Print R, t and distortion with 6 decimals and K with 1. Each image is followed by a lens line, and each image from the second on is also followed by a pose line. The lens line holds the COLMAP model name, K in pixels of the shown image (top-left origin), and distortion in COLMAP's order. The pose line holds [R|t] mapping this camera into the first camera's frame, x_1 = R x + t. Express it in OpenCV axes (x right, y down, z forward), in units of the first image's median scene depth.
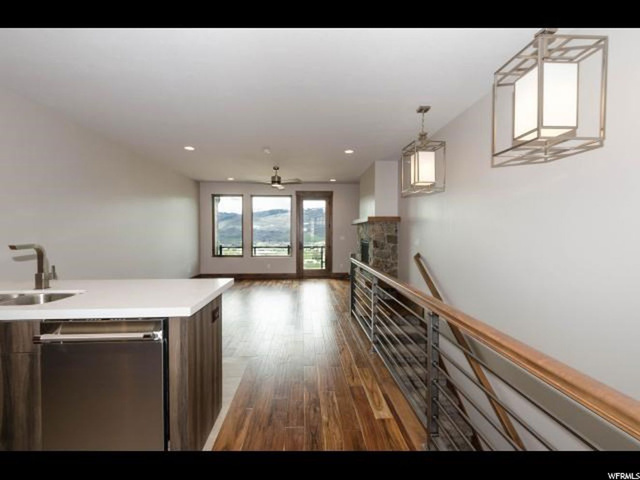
lens RADIAL K [[282.5, 0, 315.3], [0, 282.5, 237.0], [0, 0, 1]] dist [0.002080, 0.000608]
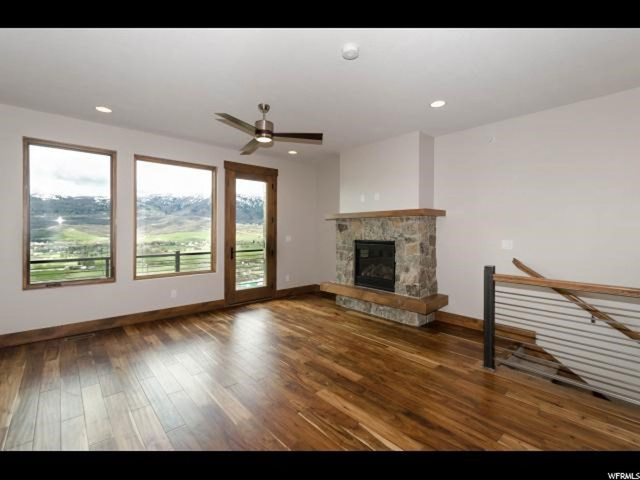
lens RADIAL K [[282.5, 0, 323.9], [0, 282.5, 218.8], [0, 0, 1]] dist [0.002080, 0.000608]
pose [[0.780982, 0.027583, 0.623945, -0.277285], [0.006588, 0.998605, -0.052392, -0.007144], [-0.624519, 0.045028, 0.779710, 0.405876]]
